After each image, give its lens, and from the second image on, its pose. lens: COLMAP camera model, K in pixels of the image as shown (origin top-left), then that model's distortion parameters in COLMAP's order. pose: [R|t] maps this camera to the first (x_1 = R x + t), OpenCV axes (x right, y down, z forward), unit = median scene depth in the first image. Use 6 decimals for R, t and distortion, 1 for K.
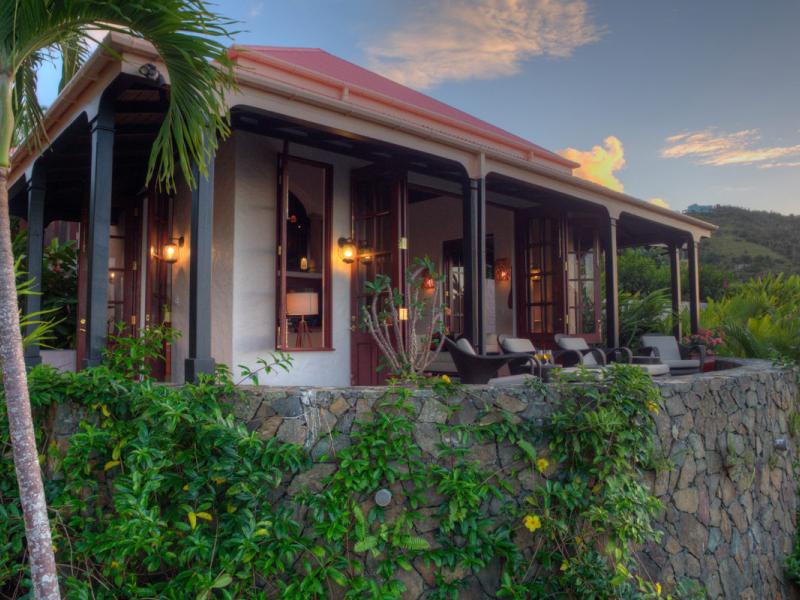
lens RADIAL K [[648.9, 0, 401.3], [0, 648.9, 309.9], [0, 0, 1]] dist [-0.001596, -0.001732]
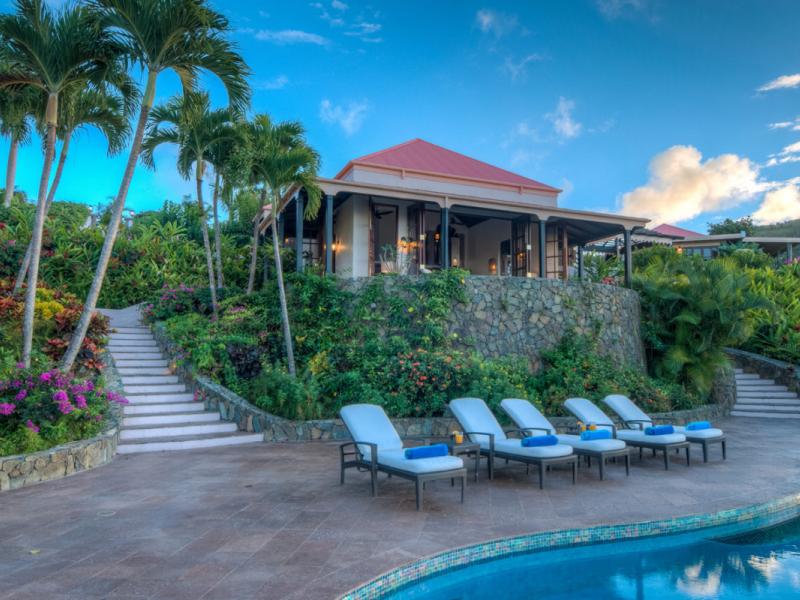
lens RADIAL K [[648.9, 0, 401.3], [0, 648.9, 309.9], [0, 0, 1]] dist [-0.001596, -0.001732]
pose [[0.951922, -0.011261, -0.306132, 0.962437], [0.000198, 0.999347, -0.036144, 0.364222], [0.306339, 0.034345, 0.951303, -1.821459]]
